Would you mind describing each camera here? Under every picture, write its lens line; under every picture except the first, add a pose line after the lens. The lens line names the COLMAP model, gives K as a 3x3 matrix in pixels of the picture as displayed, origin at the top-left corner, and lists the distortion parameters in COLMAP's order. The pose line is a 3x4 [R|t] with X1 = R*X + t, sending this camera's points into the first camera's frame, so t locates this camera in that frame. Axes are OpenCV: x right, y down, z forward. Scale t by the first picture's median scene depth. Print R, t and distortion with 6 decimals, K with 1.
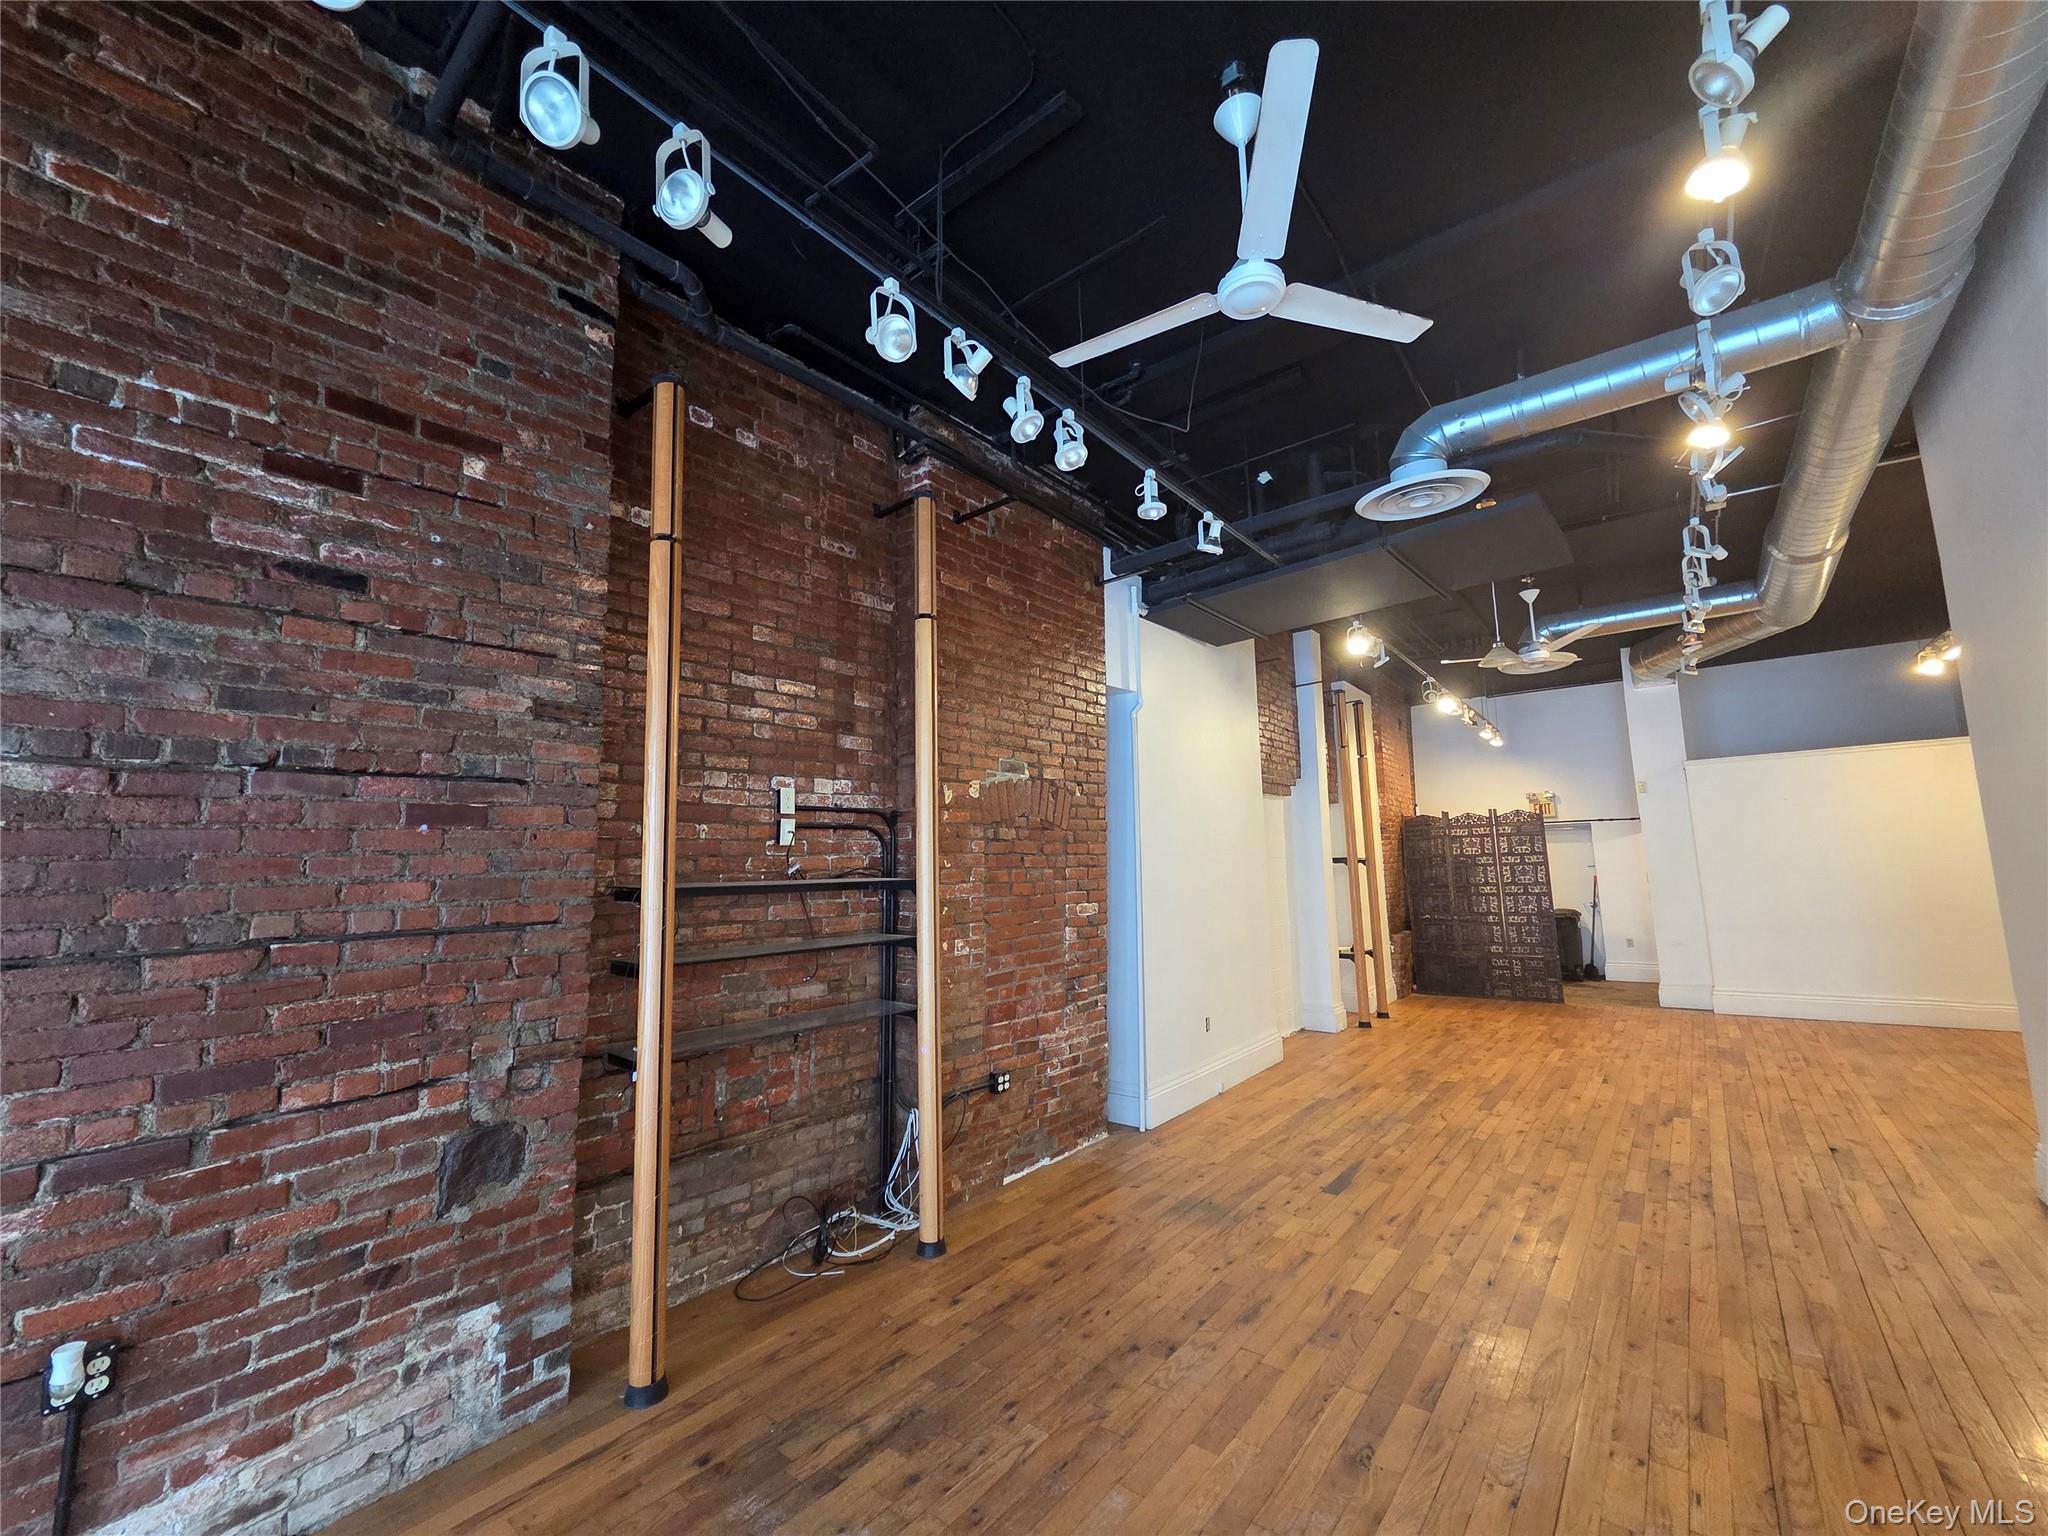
lens RADIAL K [[832.0, 0, 1028.1], [0, 832.0, 766.6], [0, 0, 1]] dist [0.000469, -0.000030]
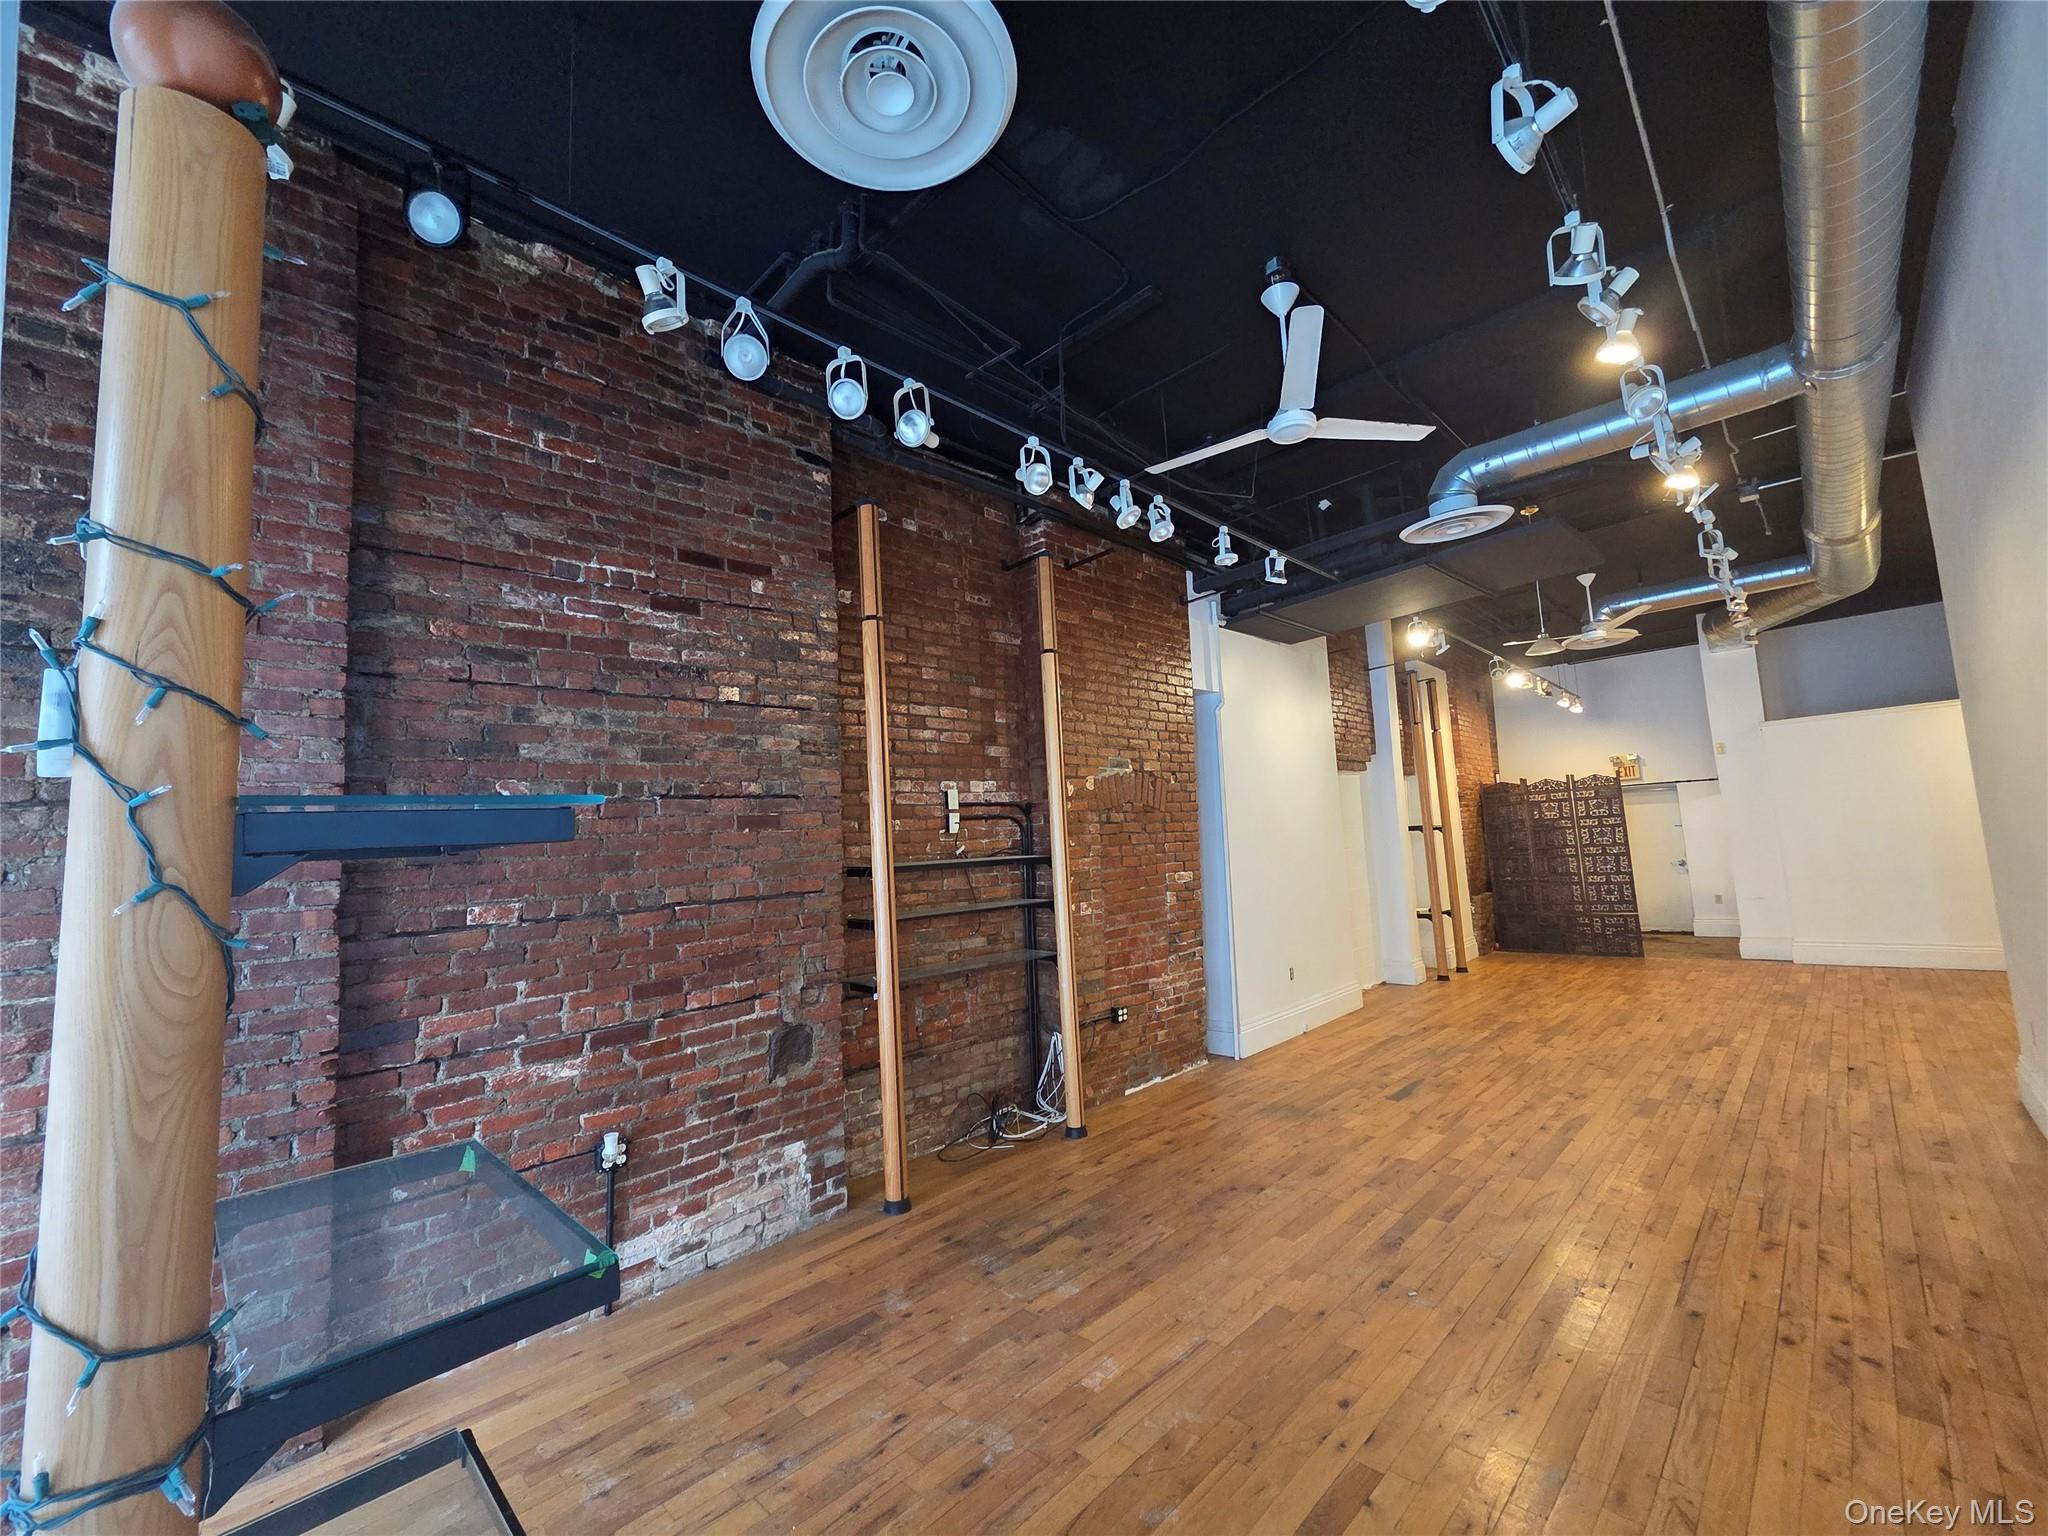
lens RADIAL K [[832.0, 0, 1028.1], [0, 832.0, 766.6], [0, 0, 1]] dist [0.000469, -0.000030]
pose [[0.994136, -0.038391, -0.101096, -0.035109], [0.041248, 0.998802, 0.026328, -0.040562], [0.099964, -0.030344, 0.994528, -0.299708]]
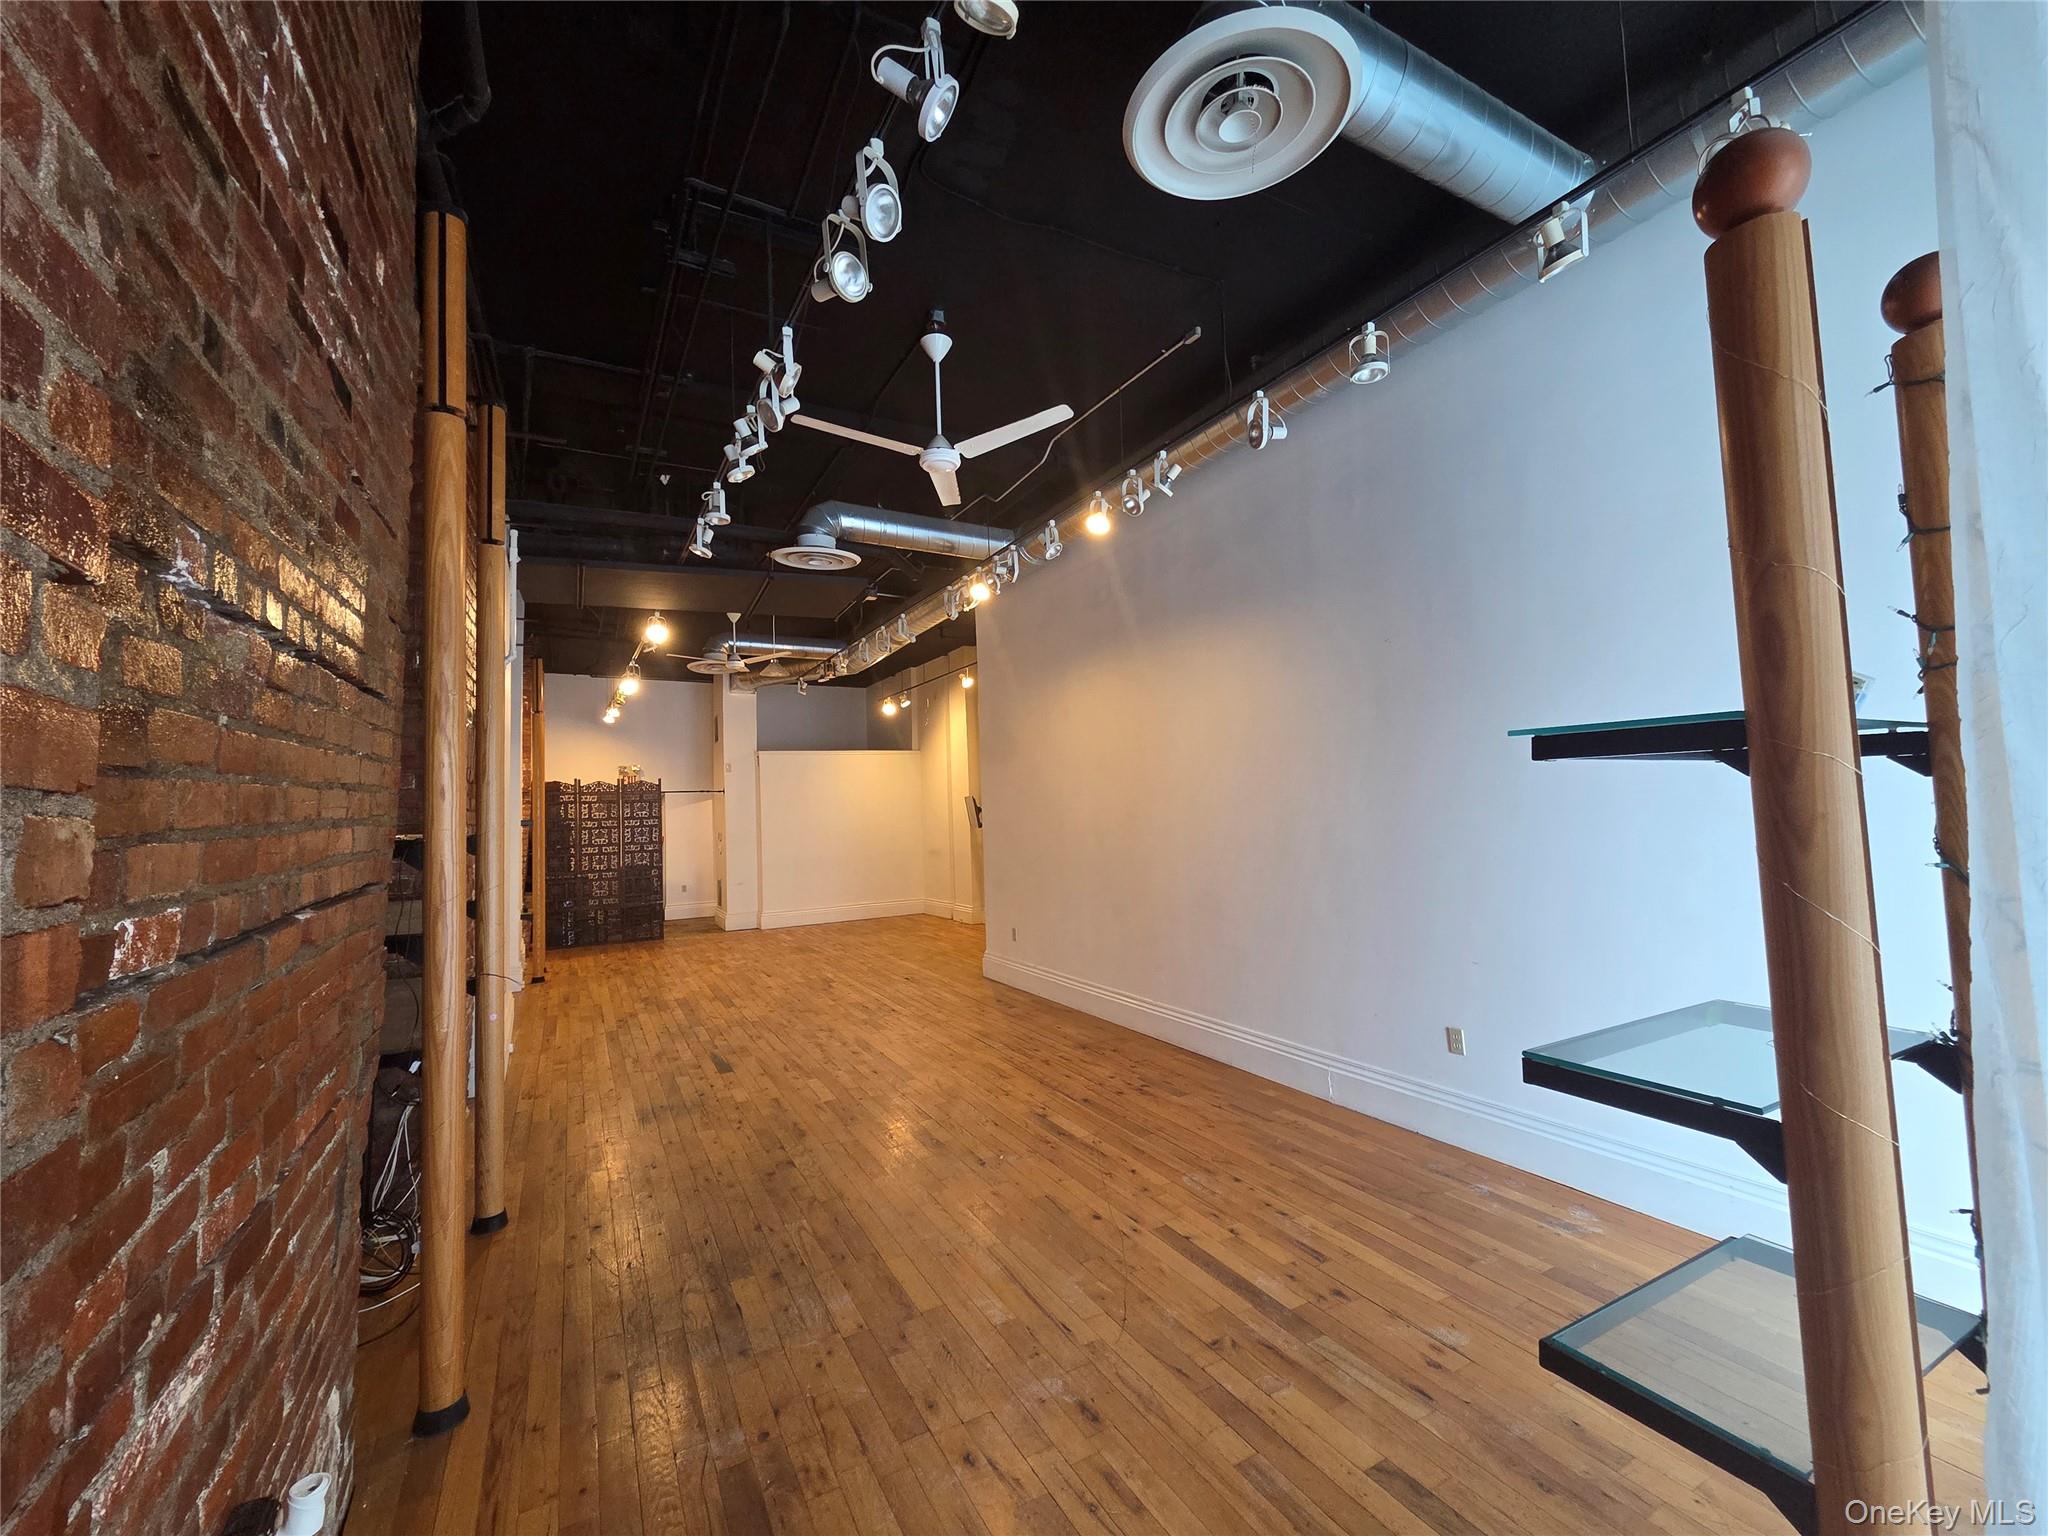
lens RADIAL K [[832.0, 0, 1028.1], [0, 832.0, 766.6], [0, 0, 1]] dist [0.000469, -0.000030]
pose [[0.390510, 0.059480, 0.918675, -0.756236], [-0.092478, 0.995397, -0.025137, 0.031319], [-0.915942, -0.075141, 0.394213, 0.108245]]
